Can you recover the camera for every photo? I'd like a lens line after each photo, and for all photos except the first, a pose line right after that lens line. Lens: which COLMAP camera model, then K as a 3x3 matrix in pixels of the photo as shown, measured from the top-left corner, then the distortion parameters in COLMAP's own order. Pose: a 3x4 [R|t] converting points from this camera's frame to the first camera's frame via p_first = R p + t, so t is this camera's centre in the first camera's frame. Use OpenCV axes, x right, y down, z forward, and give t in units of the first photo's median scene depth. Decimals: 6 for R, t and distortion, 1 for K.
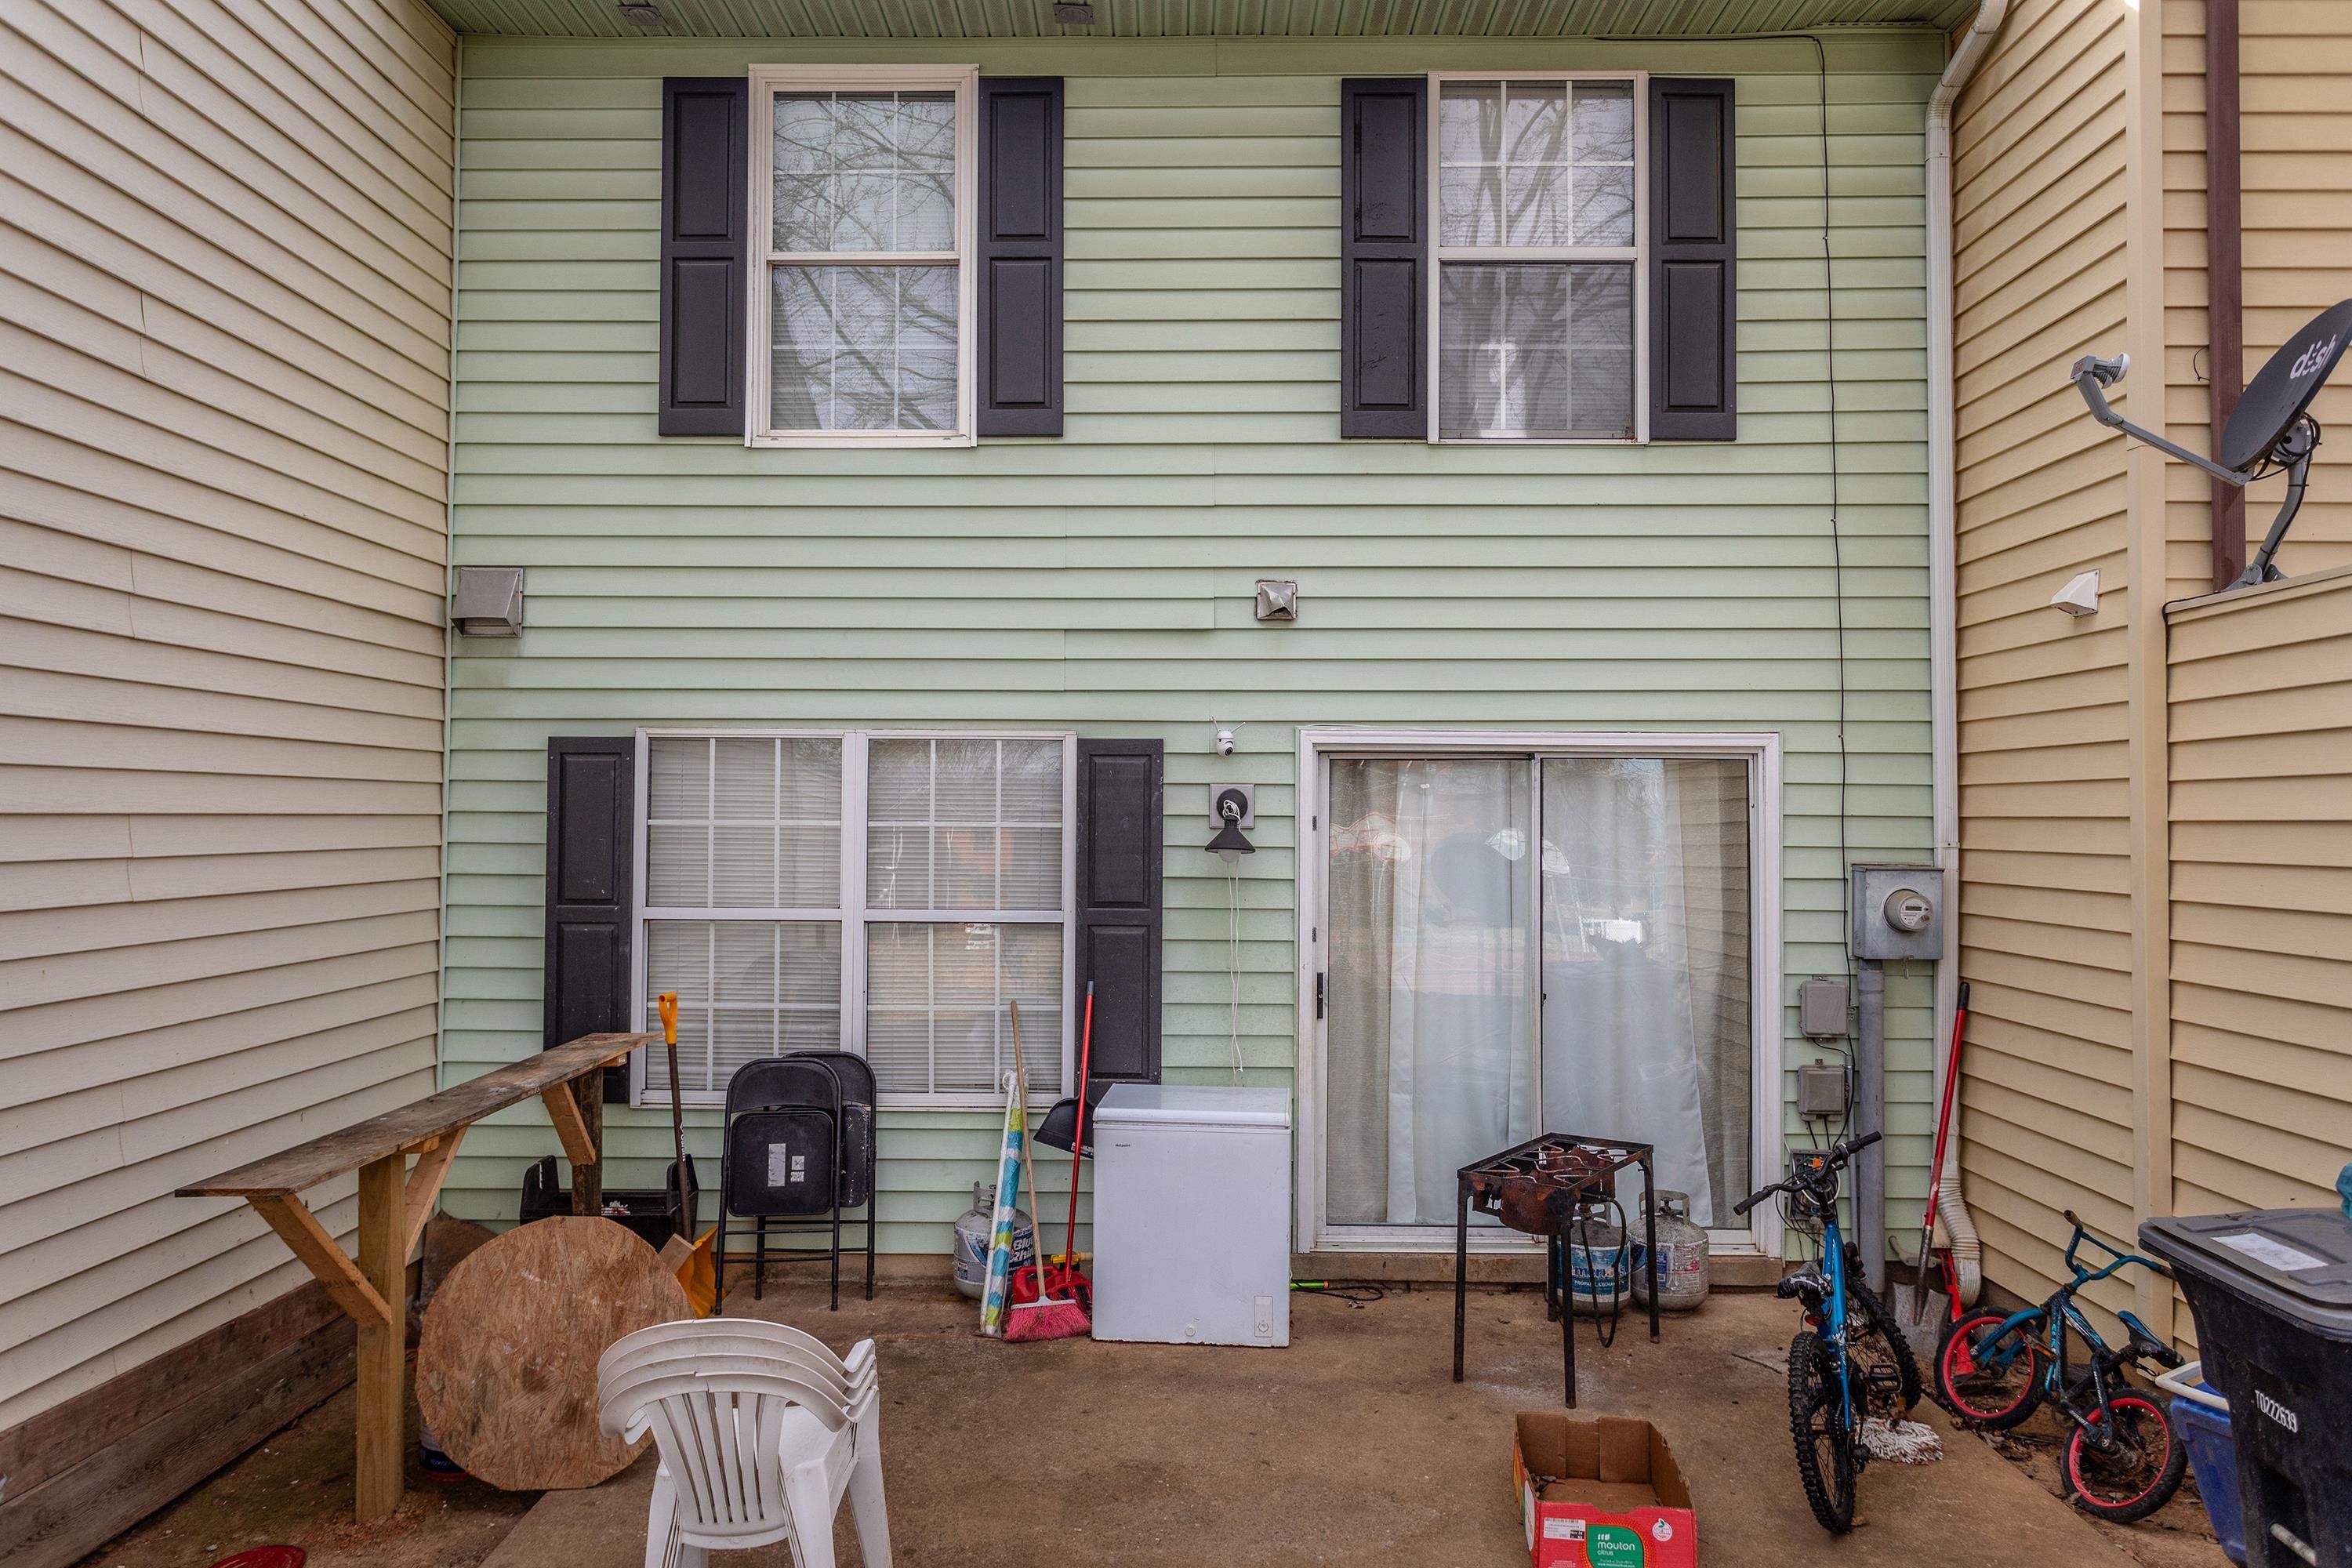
lens RADIAL K [[1524.3, 0, 1174.6], [0, 1524.3, 784.9], [0, 0, 1]] dist [-0.004178, 0.004813]
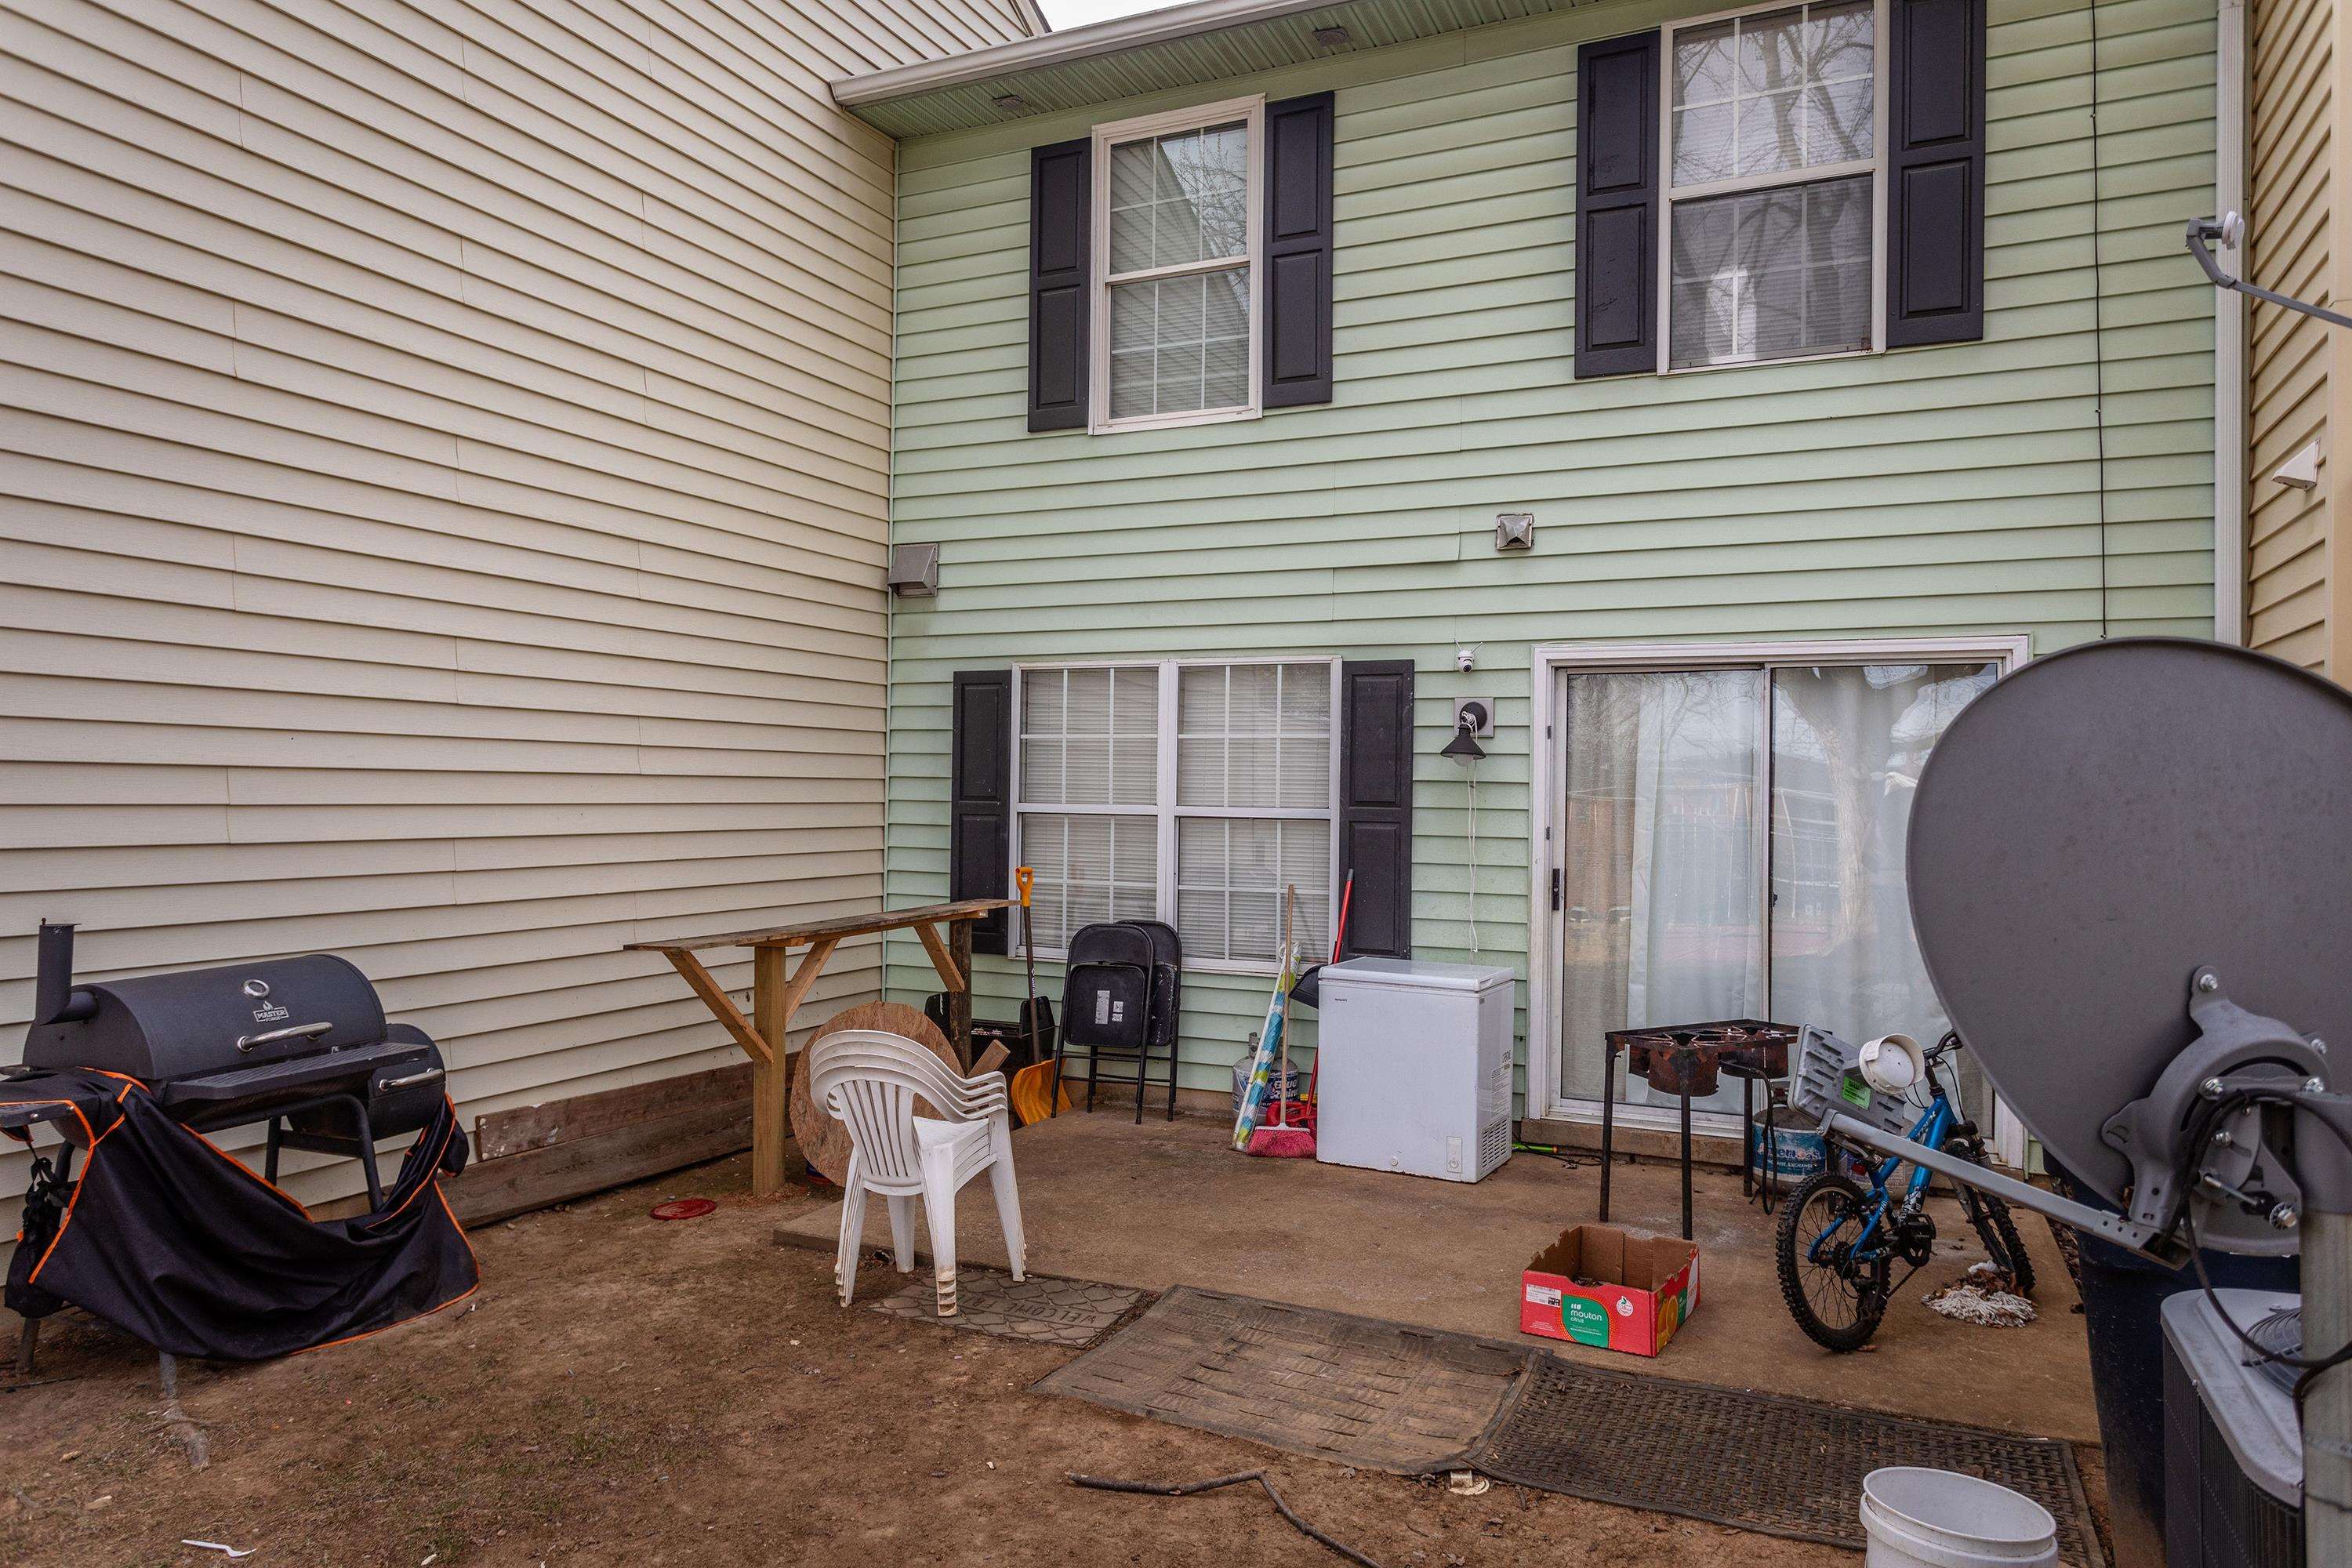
lens RADIAL K [[1524.3, 0, 1177.2], [0, 1524.3, 787.1], [0, 0, 1]] dist [-0.004178, 0.004813]
pose [[0.913526, 0.004797, -0.406753, 0.294399], [0.000885, 0.999905, 0.013779, 0.049333], [0.406780, -0.012948, 0.913434, -0.114800]]
